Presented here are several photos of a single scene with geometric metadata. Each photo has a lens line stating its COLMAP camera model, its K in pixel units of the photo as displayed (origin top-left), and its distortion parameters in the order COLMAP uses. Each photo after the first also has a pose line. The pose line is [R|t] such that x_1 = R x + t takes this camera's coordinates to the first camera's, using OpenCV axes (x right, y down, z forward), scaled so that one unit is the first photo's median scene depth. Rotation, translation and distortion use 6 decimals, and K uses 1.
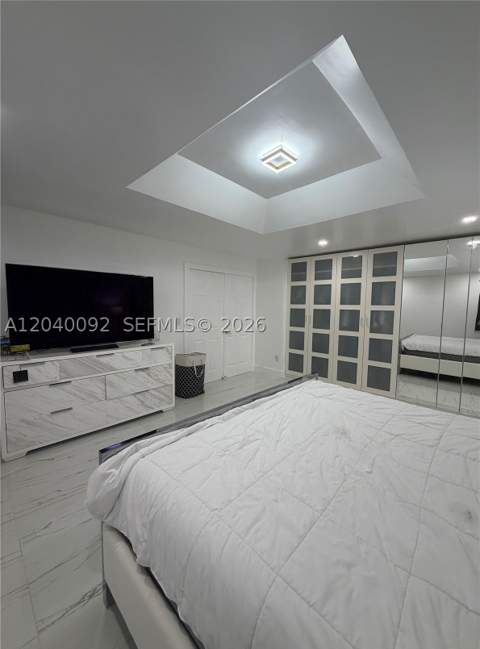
lens RADIAL K [[259.5, 0, 240.0], [0, 259.5, 324.5], [0, 0, 1]] dist [0.014767, -0.000050]
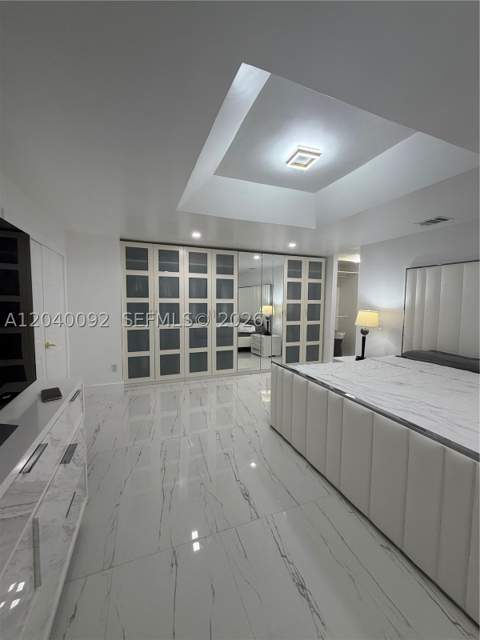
lens RADIAL K [[254.2, 0, 240.0], [0, 254.2, 320.0], [0, 0, 1]] dist [-0.000079, -0.000161]
pose [[0.423567, -0.082105, 0.902136, -0.458137], [0.066043, 0.996033, 0.059643, -0.039505], [-0.903454, 0.034317, 0.427309, 0.421272]]
